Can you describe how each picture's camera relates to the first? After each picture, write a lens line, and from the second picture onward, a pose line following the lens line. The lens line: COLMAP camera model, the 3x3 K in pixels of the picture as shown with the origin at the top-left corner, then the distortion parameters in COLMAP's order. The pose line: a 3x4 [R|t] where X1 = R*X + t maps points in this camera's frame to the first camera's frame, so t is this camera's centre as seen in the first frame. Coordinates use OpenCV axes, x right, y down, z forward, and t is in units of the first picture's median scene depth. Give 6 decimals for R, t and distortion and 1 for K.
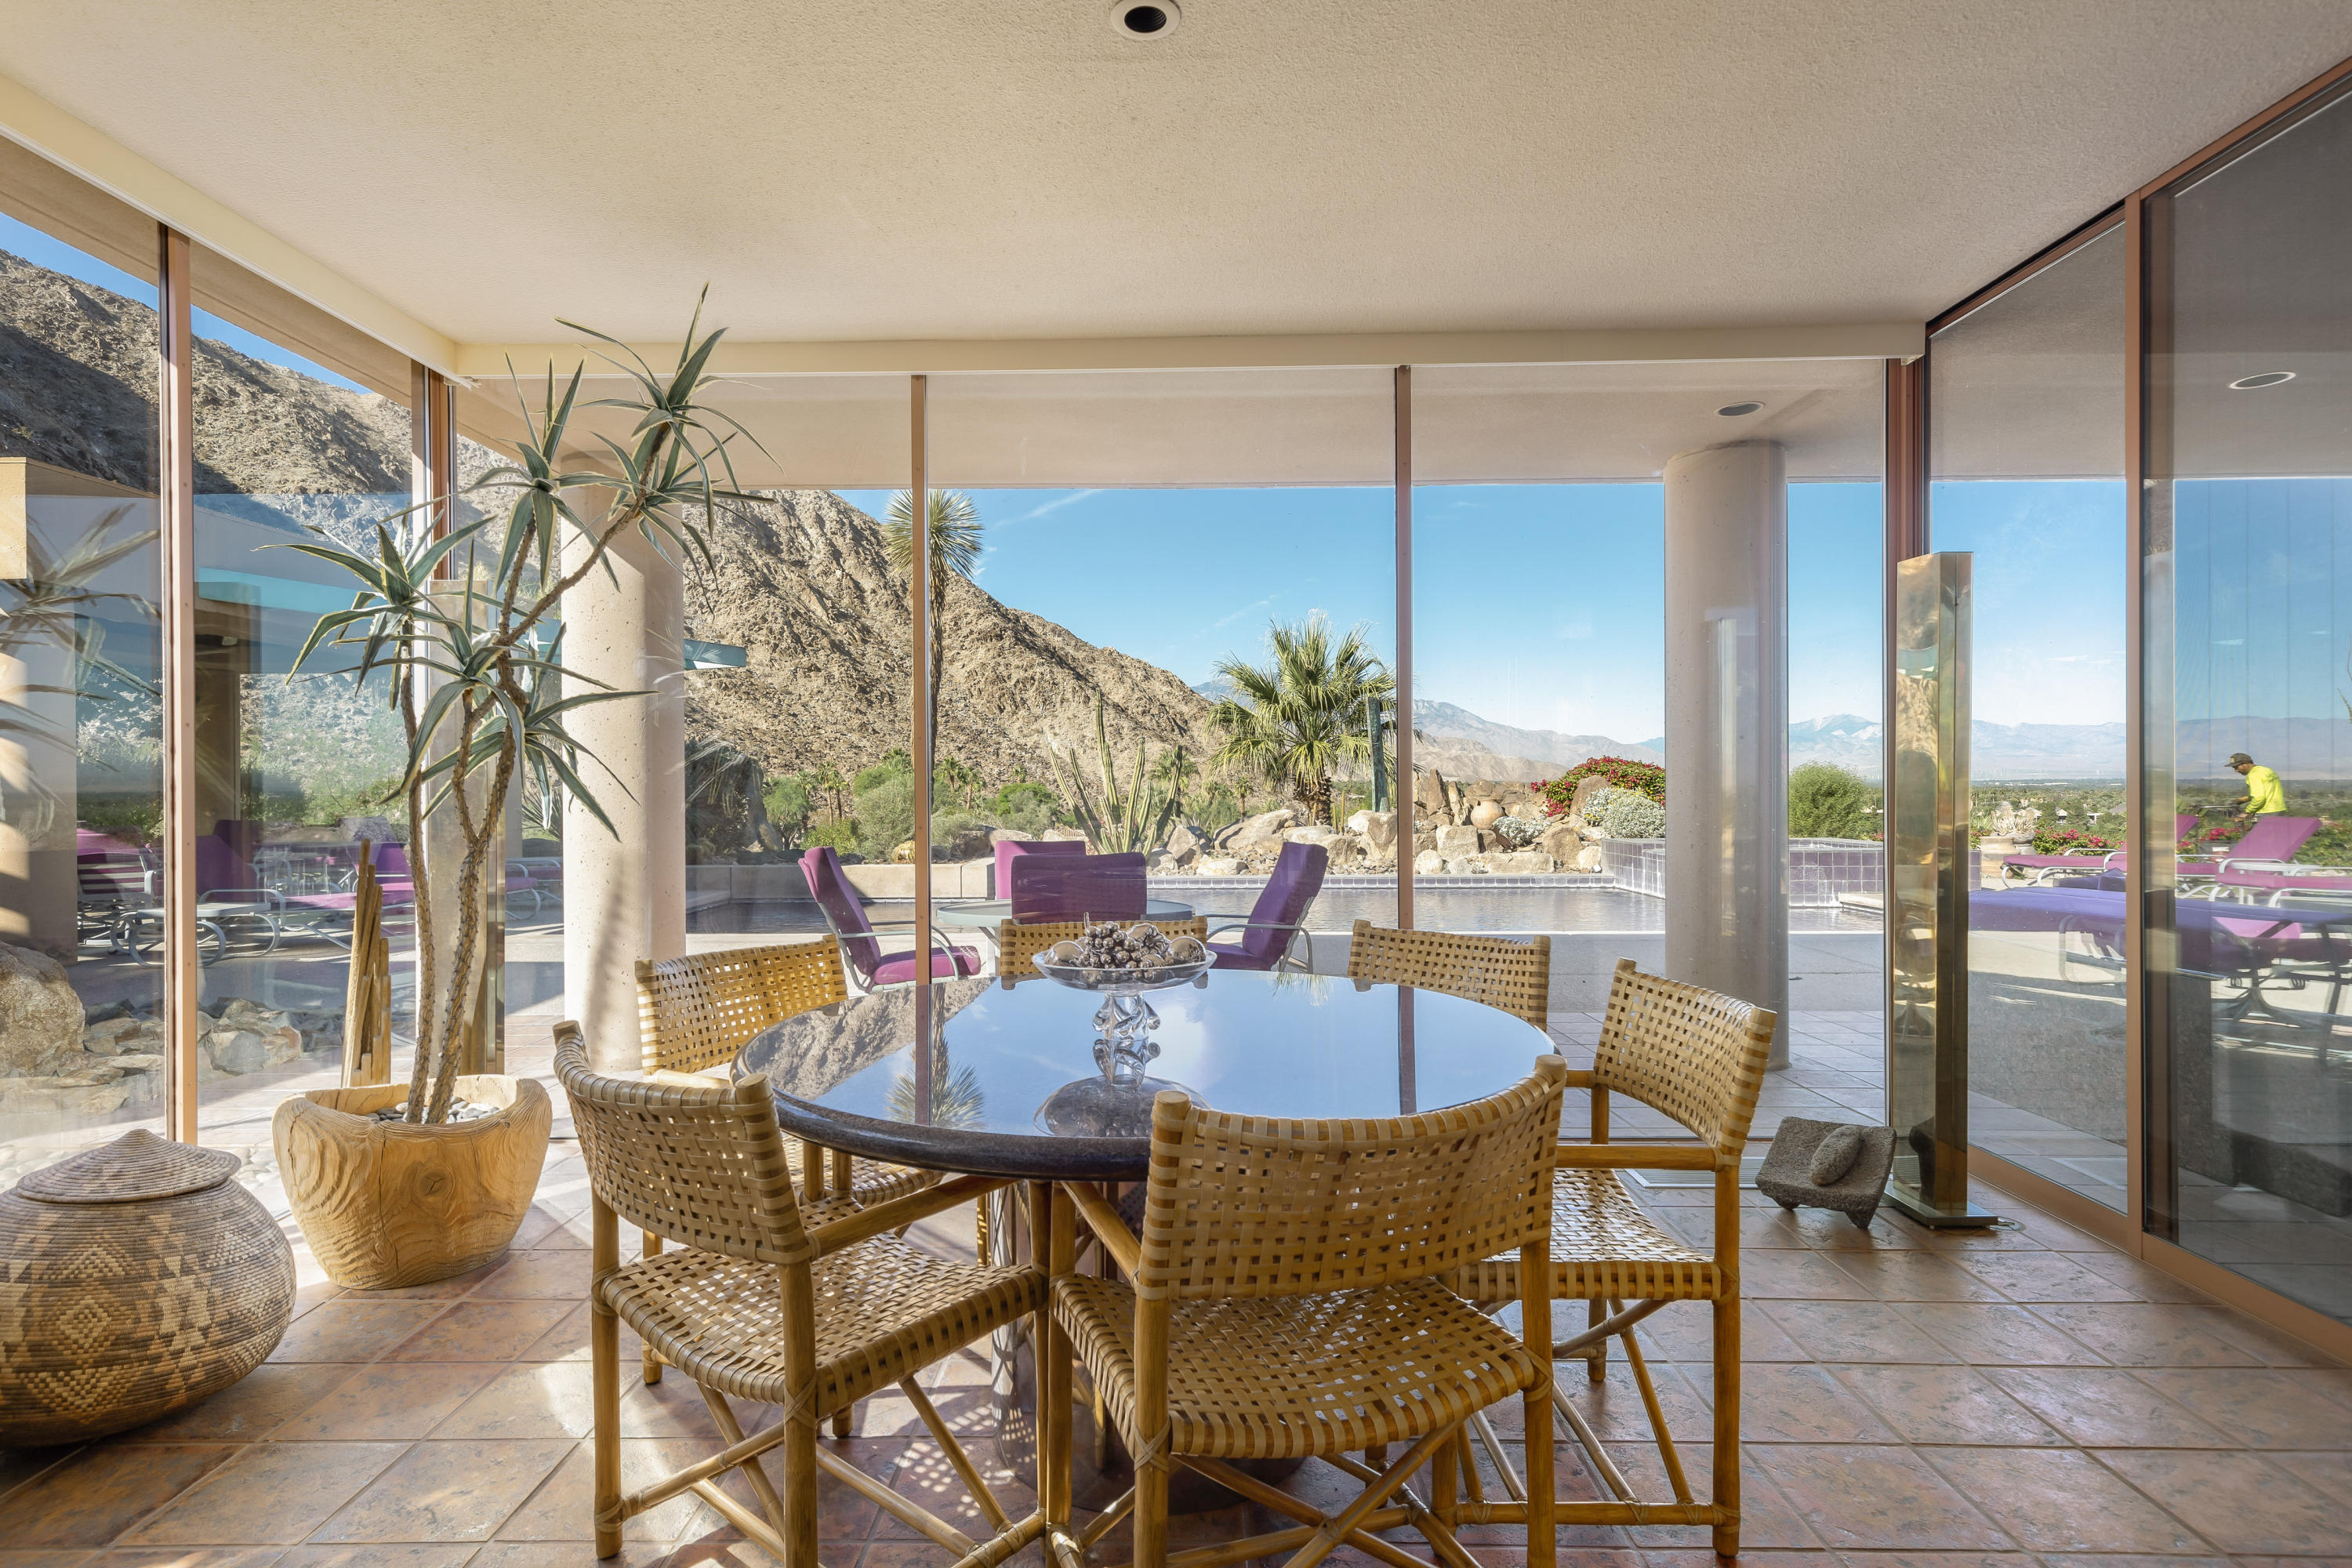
lens RADIAL K [[1180.4, 0, 1166.7], [0, 1180.4, 786.8], [0, 0, 1]] dist [0.005559, 0.000544]
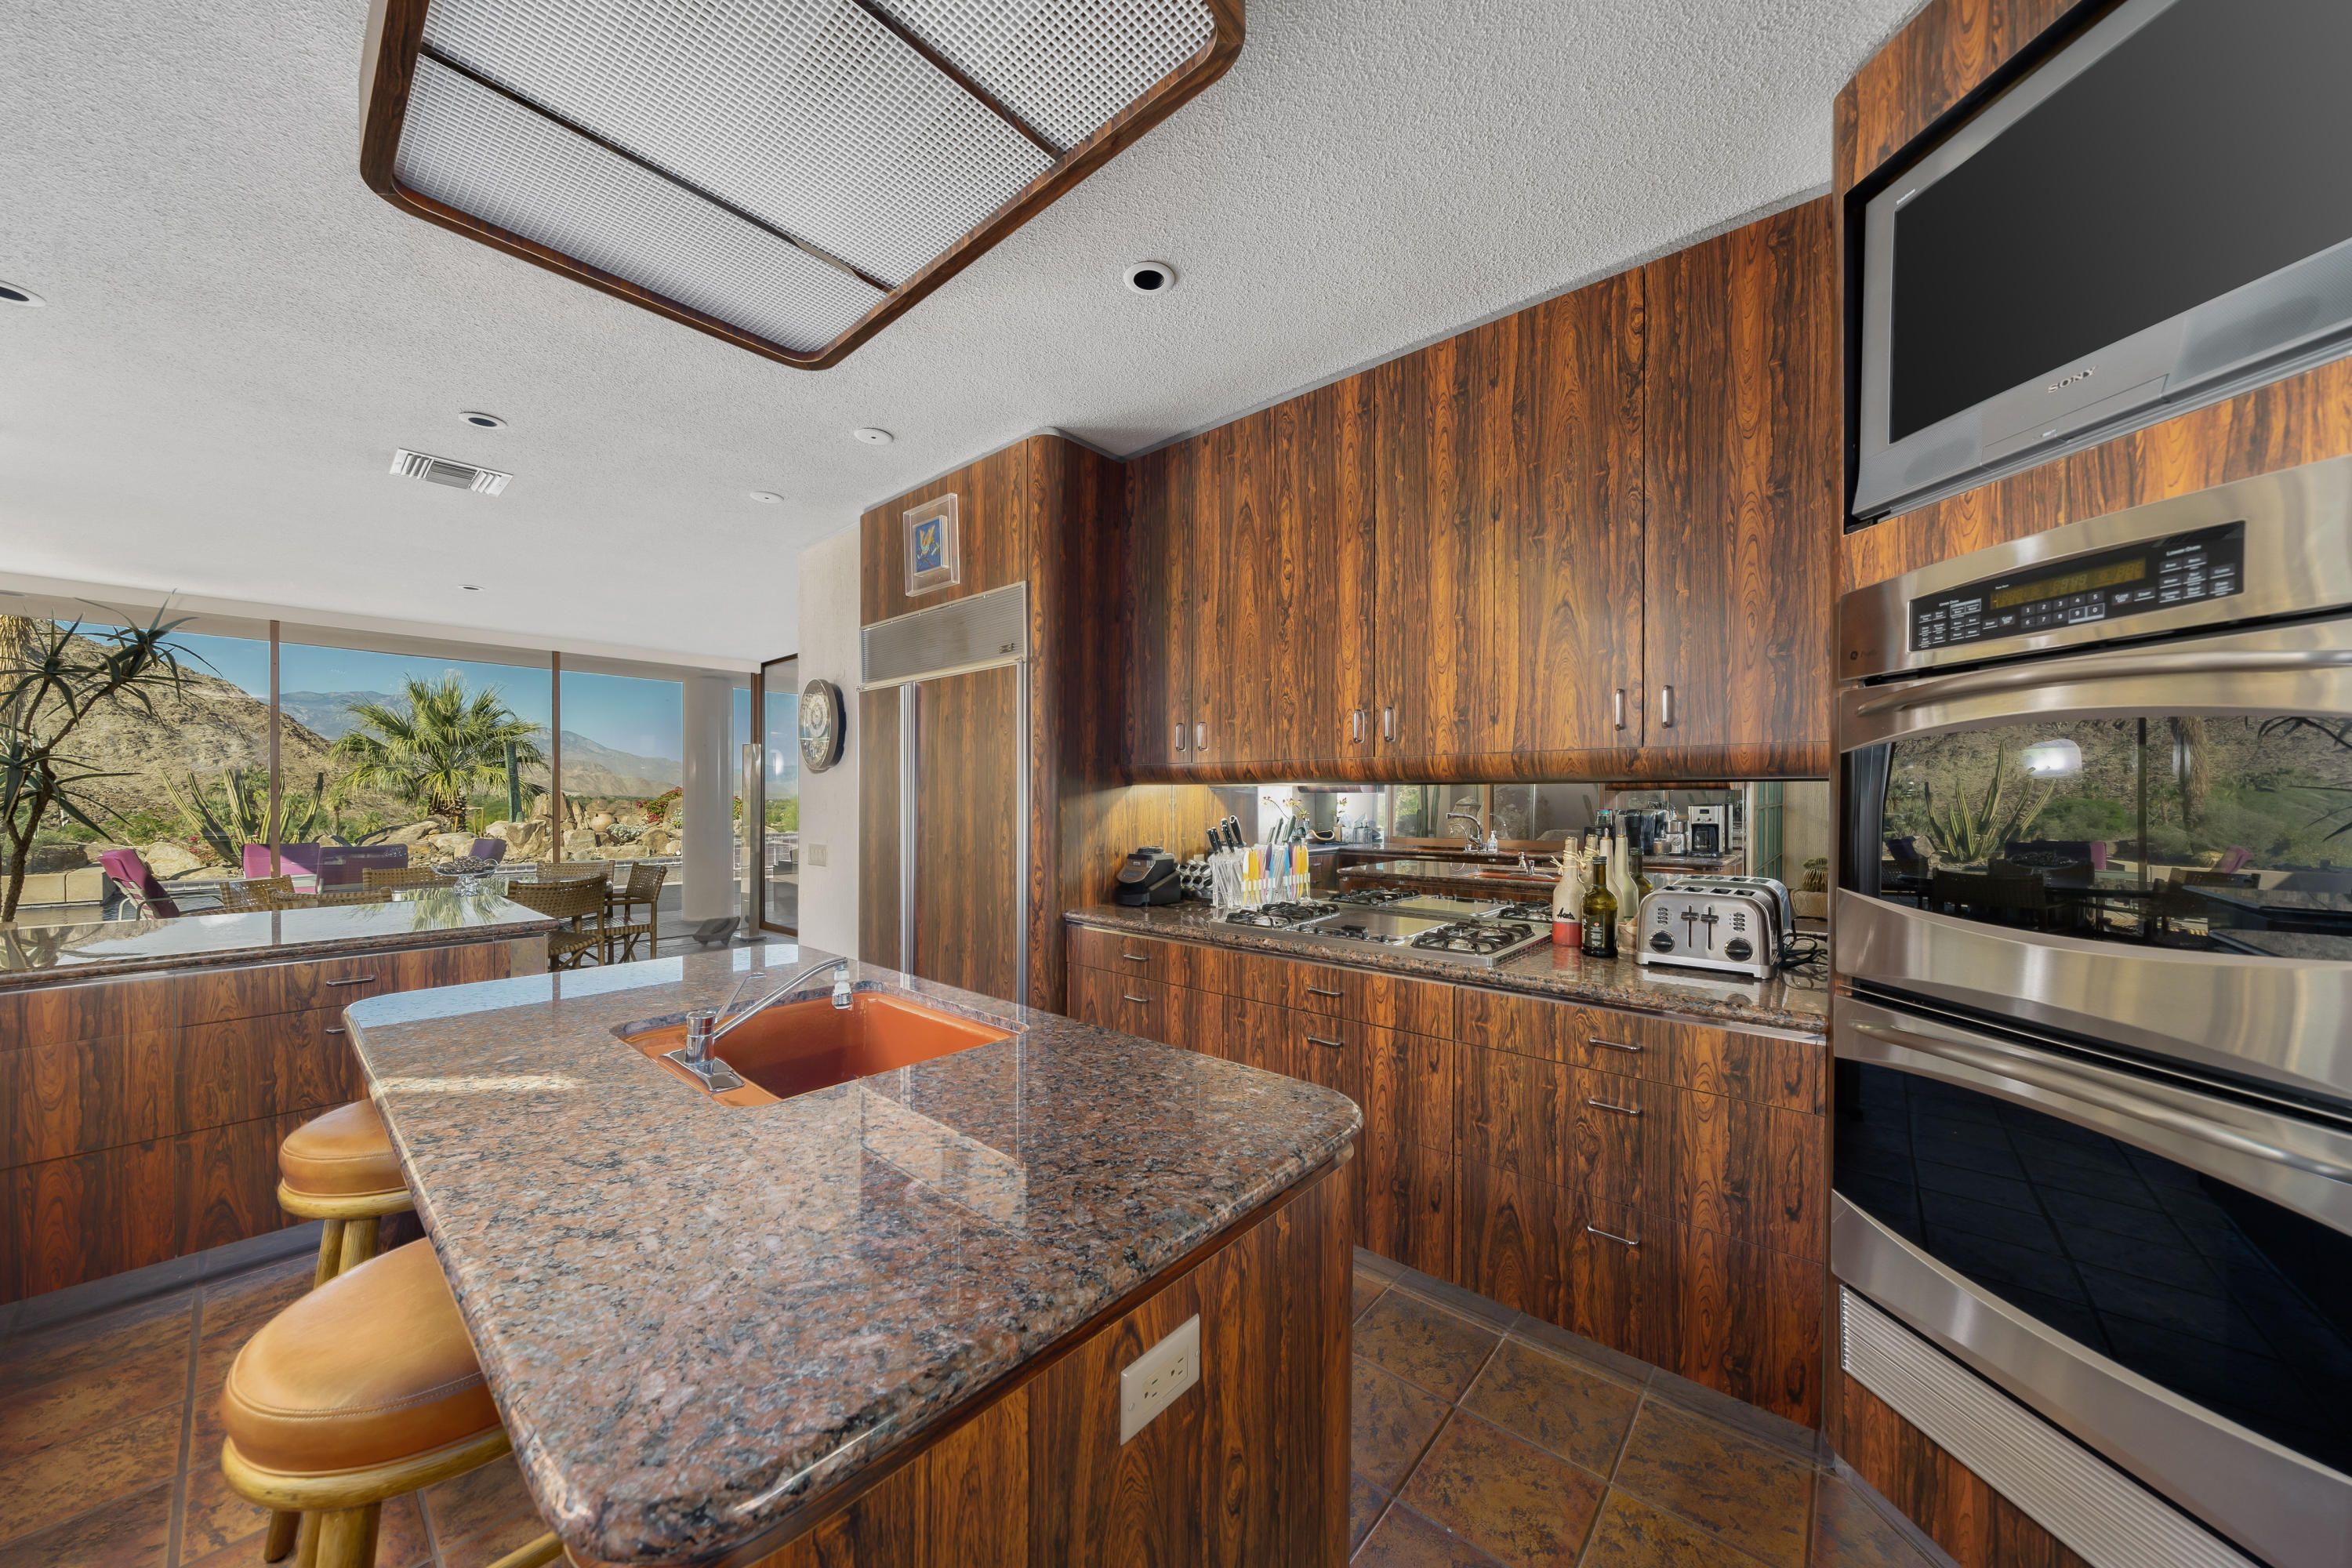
lens RADIAL K [[805.3, 0, 1159.2], [0, 805.3, 805.4], [0, 0, 1]] dist [0.000000, -0.000118]
pose [[0.648403, -0.000533, 0.761297, -0.047395], [-0.003822, 0.999985, 0.003955, -0.004683], [-0.761288, -0.005474, 0.648391, -0.191204]]
